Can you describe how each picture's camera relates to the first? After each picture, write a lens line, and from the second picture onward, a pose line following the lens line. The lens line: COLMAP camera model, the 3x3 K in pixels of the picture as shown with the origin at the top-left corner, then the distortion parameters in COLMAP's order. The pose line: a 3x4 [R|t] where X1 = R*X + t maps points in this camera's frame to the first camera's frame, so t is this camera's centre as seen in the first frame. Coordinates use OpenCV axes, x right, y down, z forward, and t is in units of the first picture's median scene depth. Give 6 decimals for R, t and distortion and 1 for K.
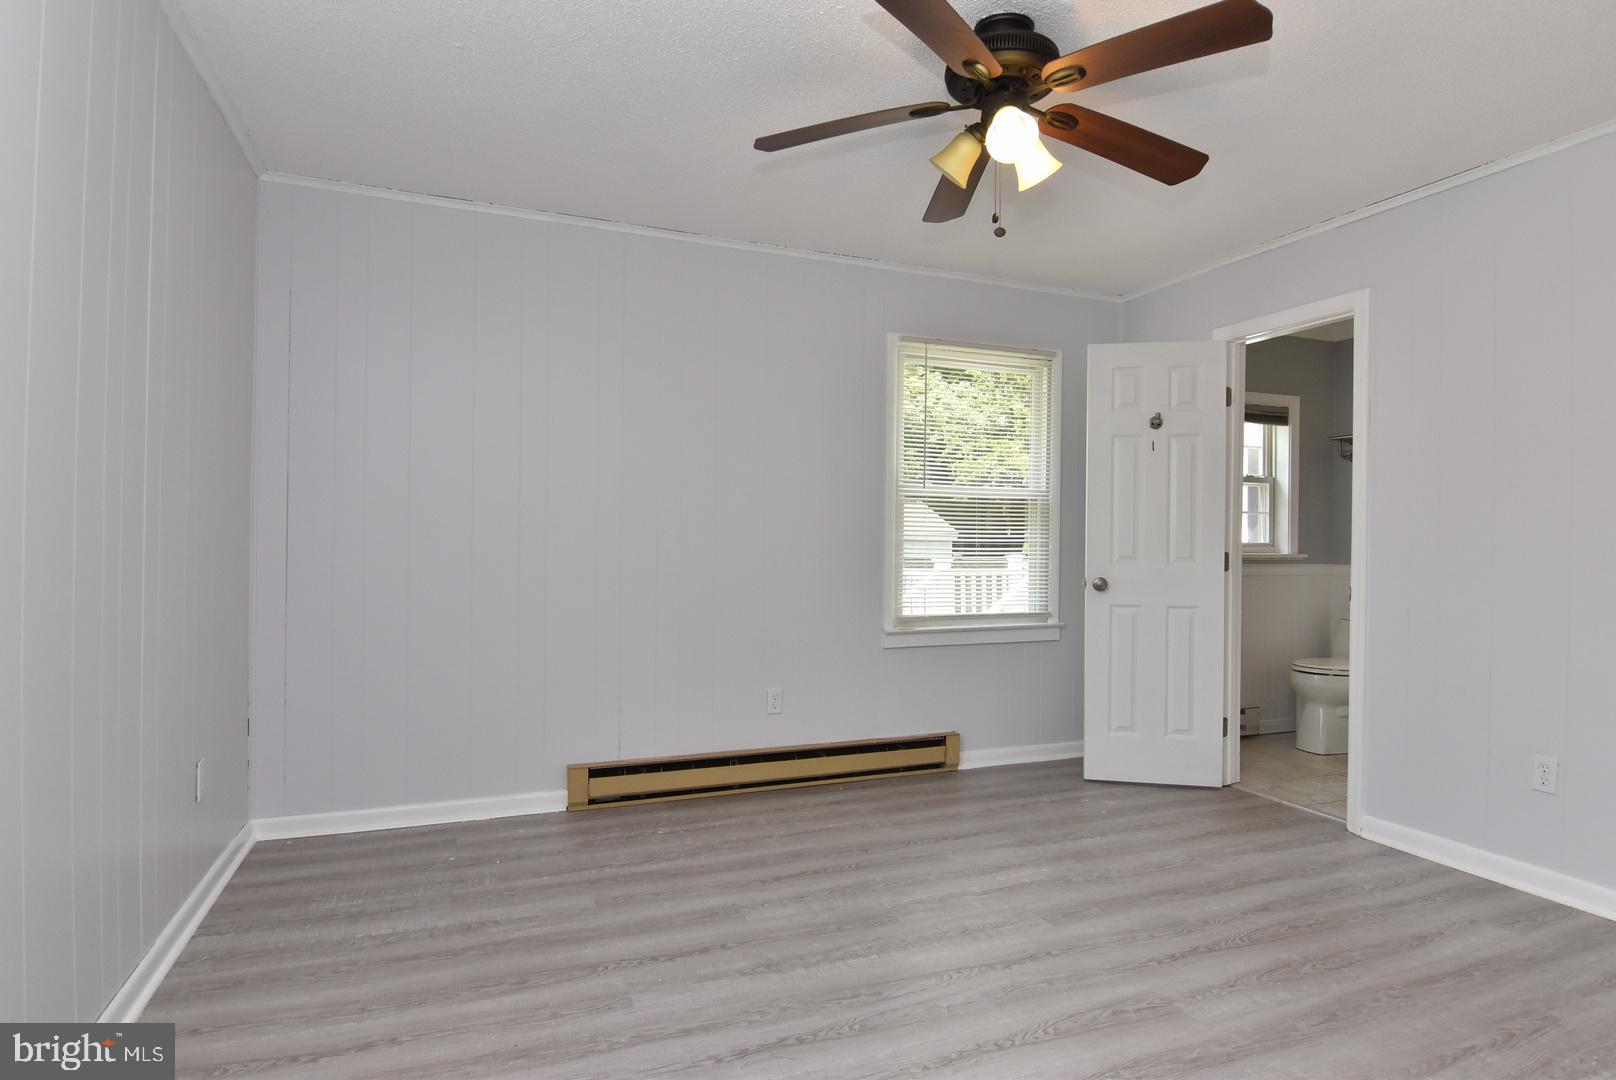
lens RADIAL K [[857.7, 0, 806.8], [0, 857.7, 536.3], [0, 0, 1]] dist [-0.001081, -0.015519]
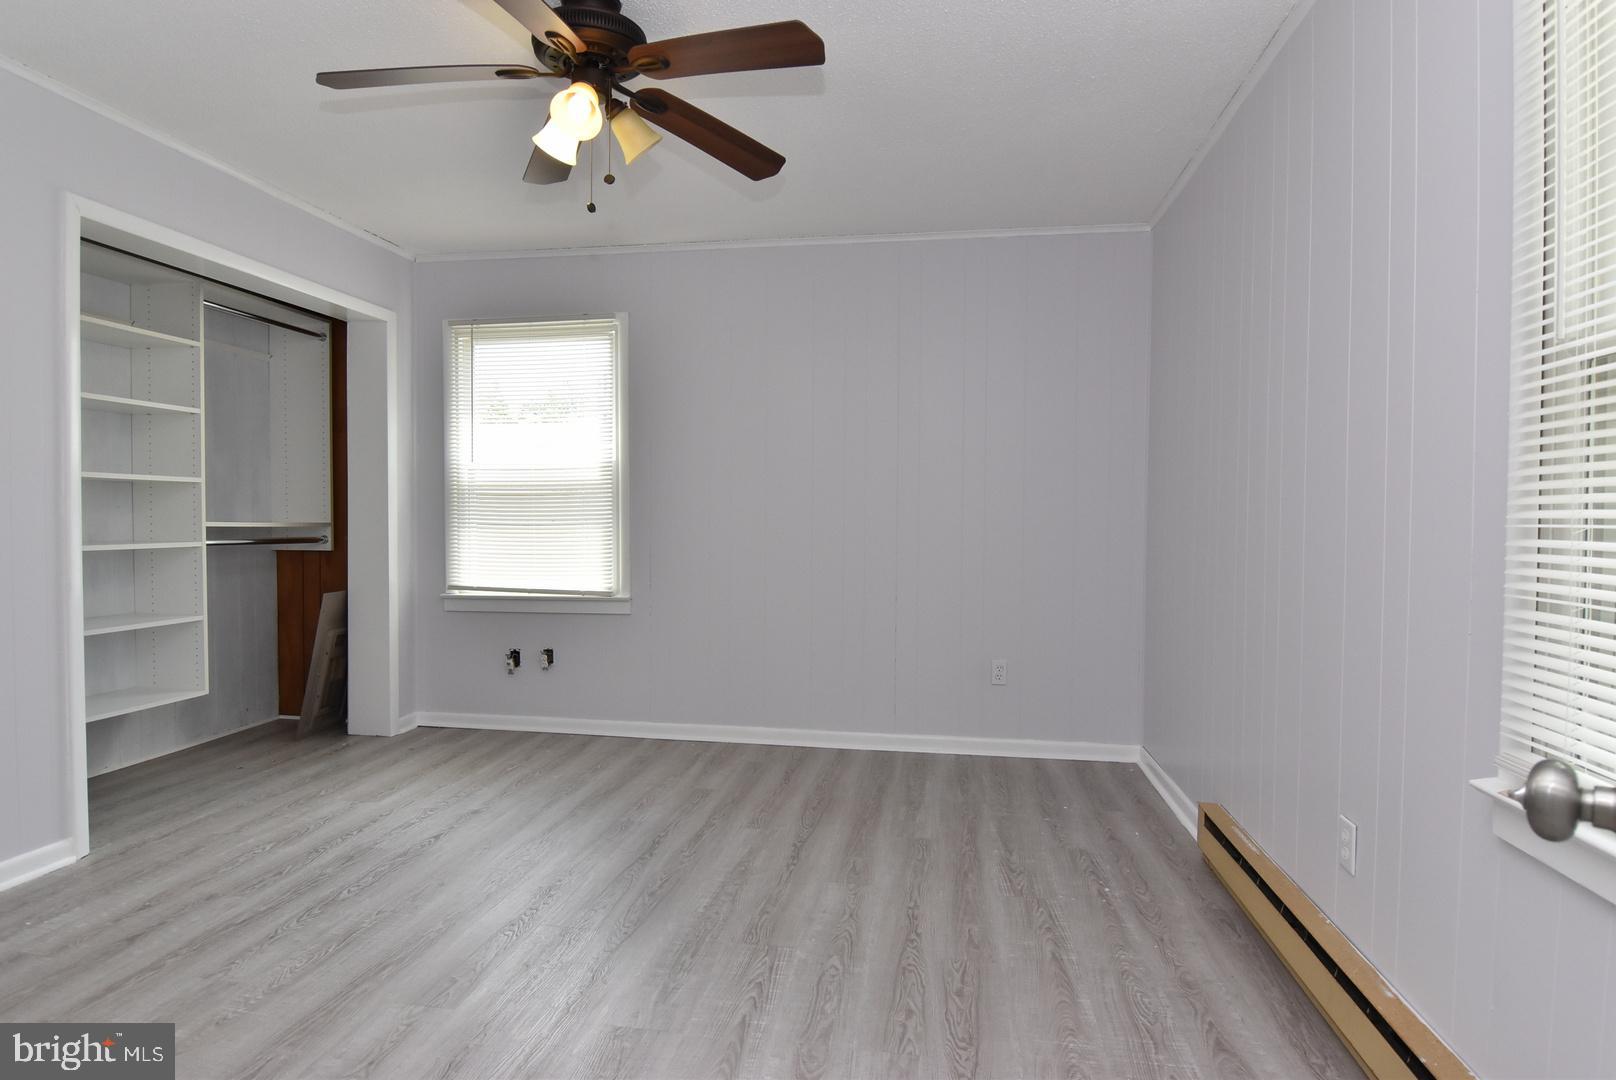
lens RADIAL K [[857.7, 0, 814.6], [0, 857.7, 533.4], [0, 0, 1]] dist [-0.001081, -0.015519]
pose [[-0.506318, 0.003303, -0.862341, 0.705864], [-0.009596, 0.999909, 0.009465, 0.013637], [0.862294, 0.013068, -0.506240, 1.273581]]
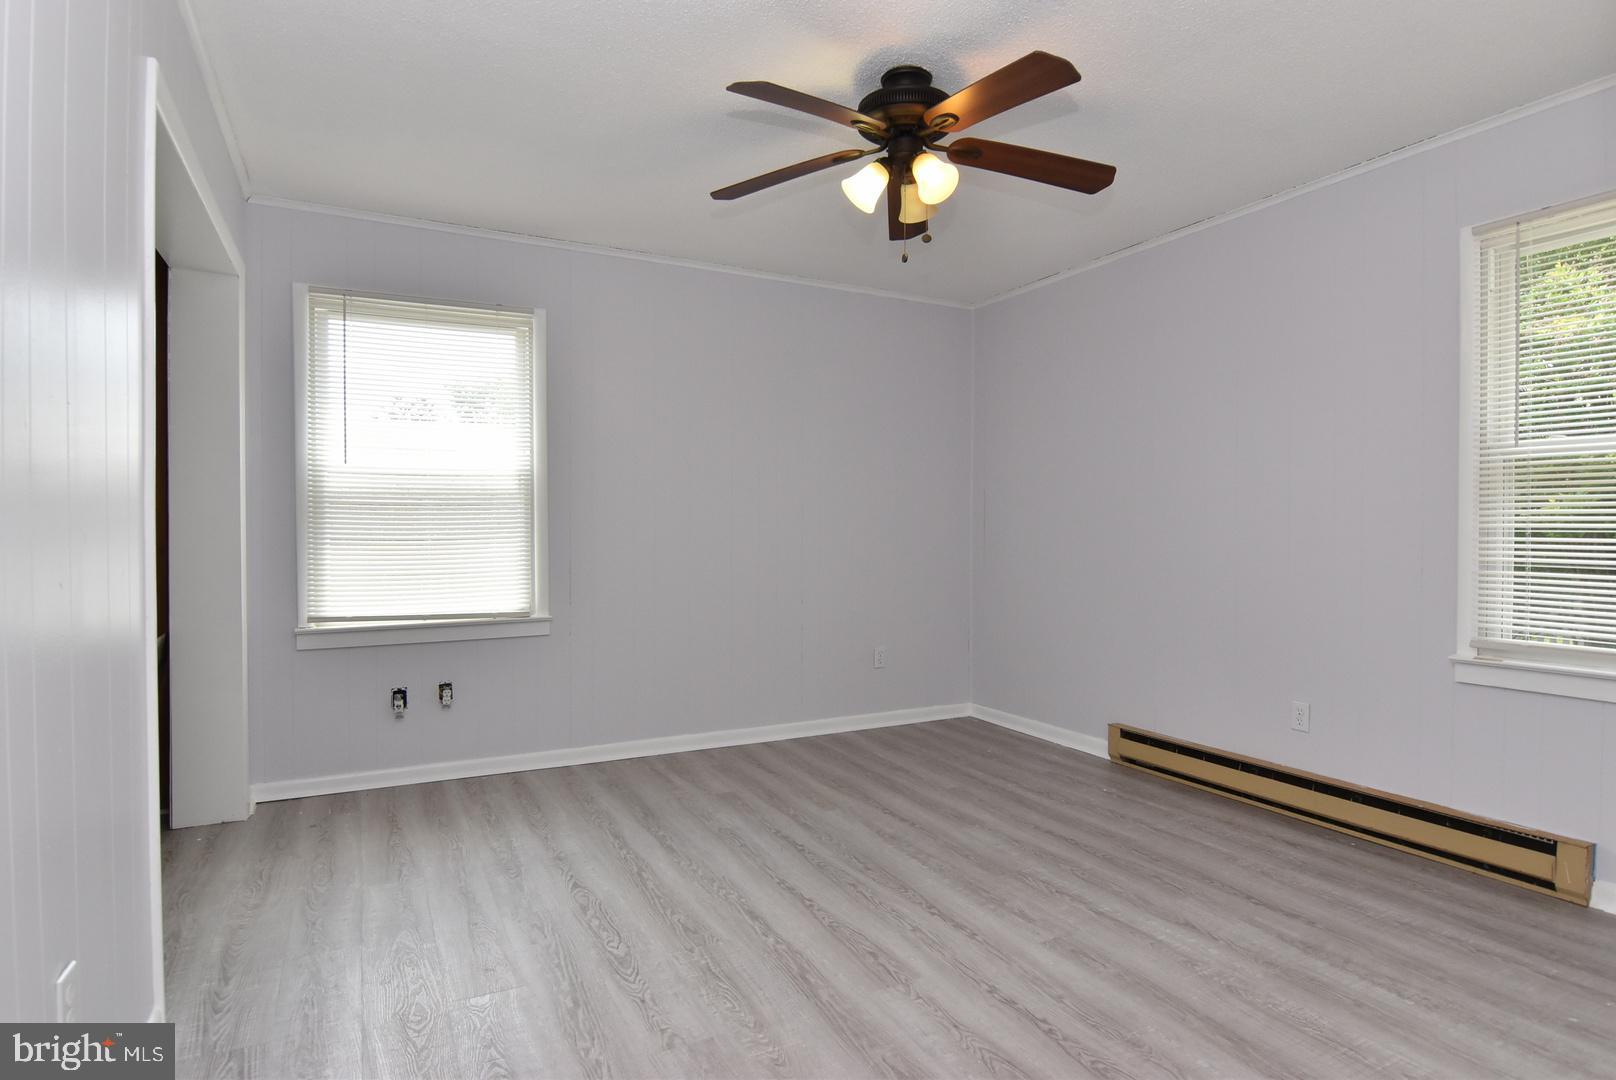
lens RADIAL K [[857.7, 0, 814.2], [0, 857.7, 531.4], [0, 0, 1]] dist [-0.001081, -0.015519]
pose [[0.105846, -0.006051, -0.994364, 0.990991], [0.002854, 0.999979, -0.005782, 0.013934], [0.994378, -0.002225, 0.105861, 0.552522]]
